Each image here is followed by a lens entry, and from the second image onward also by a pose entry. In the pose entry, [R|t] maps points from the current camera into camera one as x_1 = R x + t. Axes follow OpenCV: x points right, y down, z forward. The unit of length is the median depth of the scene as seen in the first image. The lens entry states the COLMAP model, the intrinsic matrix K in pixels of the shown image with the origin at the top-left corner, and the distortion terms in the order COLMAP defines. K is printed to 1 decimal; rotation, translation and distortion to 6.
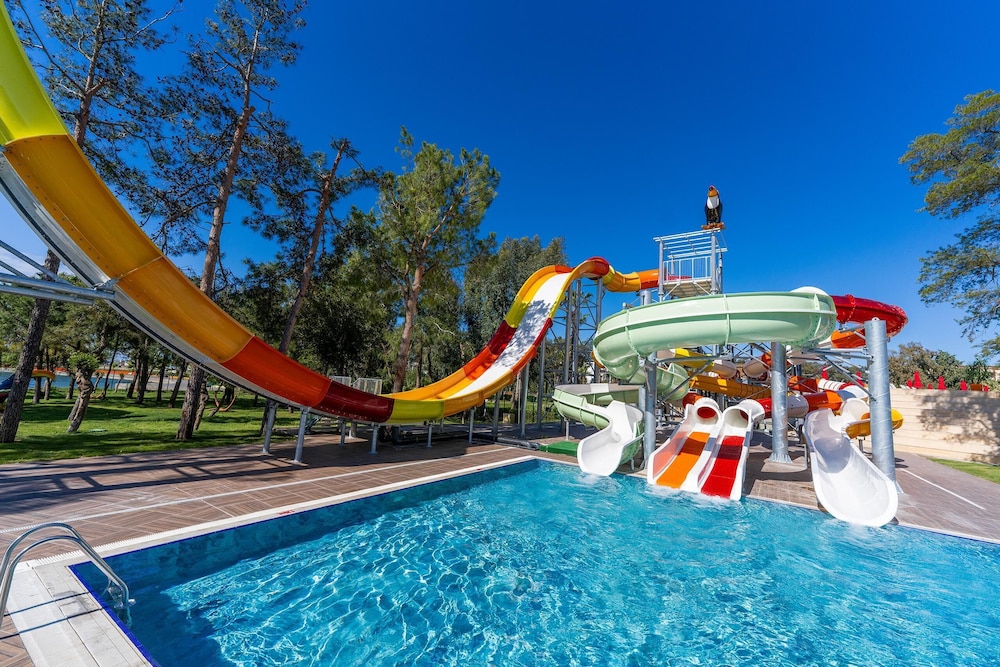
lens RADIAL K [[395.2, 0, 500.8], [0, 395.2, 335.0], [0, 0, 1]] dist [0.003380, 0.000450]
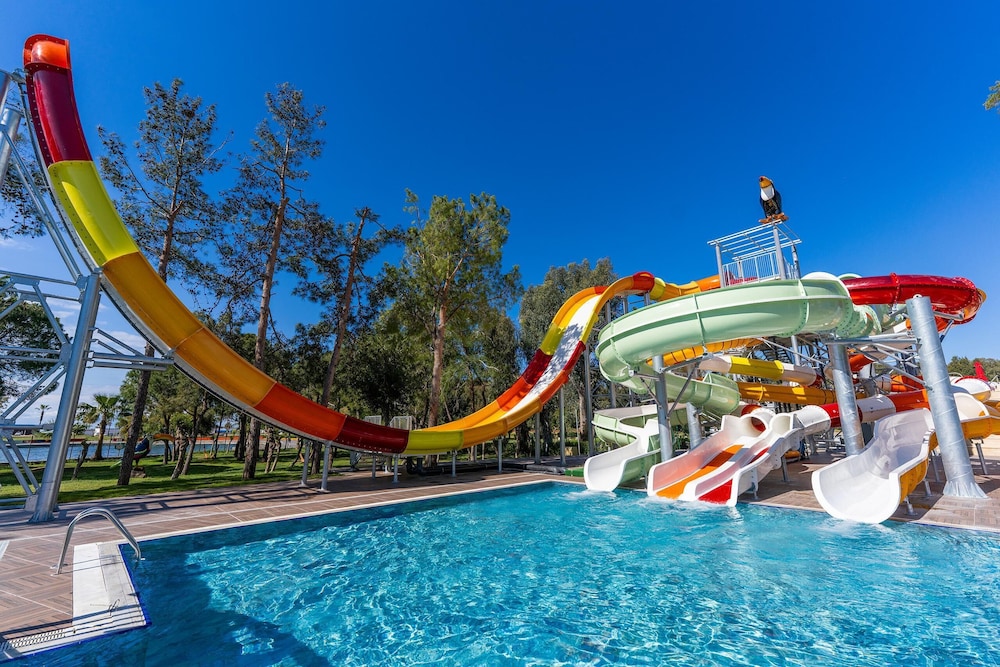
lens RADIAL K [[417.6, 0, 500.0], [0, 417.6, 333.5], [0, 0, 1]] dist [0.000305, 0.000154]
pose [[0.971662, -0.124000, -0.201237, 0.163330], [0.104876, 0.989126, -0.103102, 0.028866], [0.211833, 0.079075, 0.974101, -0.061529]]
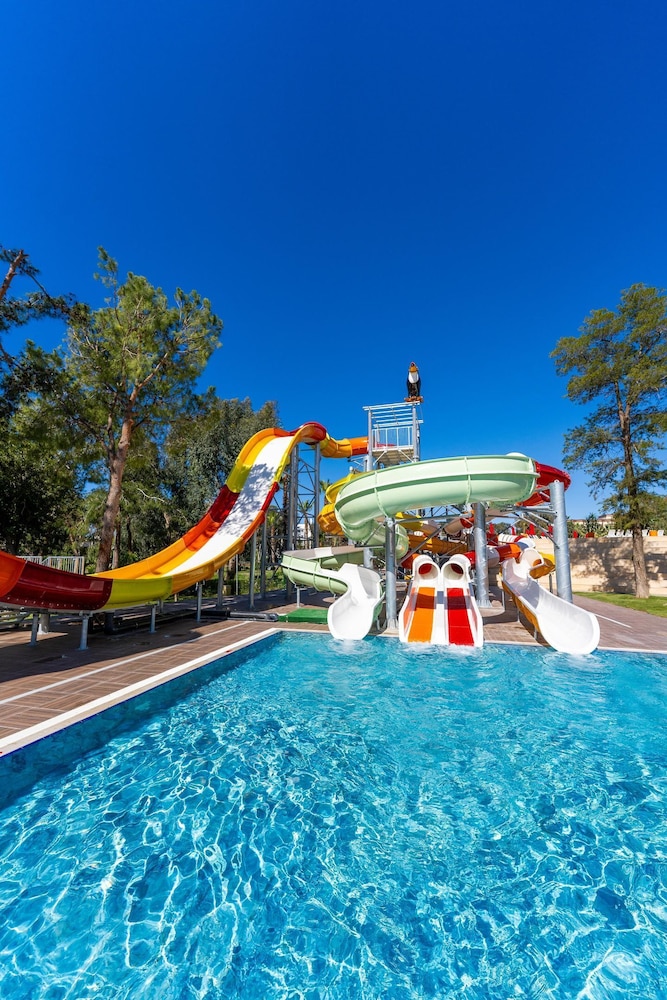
lens RADIAL K [[395.2, 0, 331.7], [0, 395.2, 505.8], [0, 0, 1]] dist [0.003380, 0.000450]
pose [[0.946625, -0.020515, 0.321684, -0.067913], [0.017405, 0.999770, 0.012541, 0.005572], [-0.321868, -0.006273, 0.946764, 0.056764]]
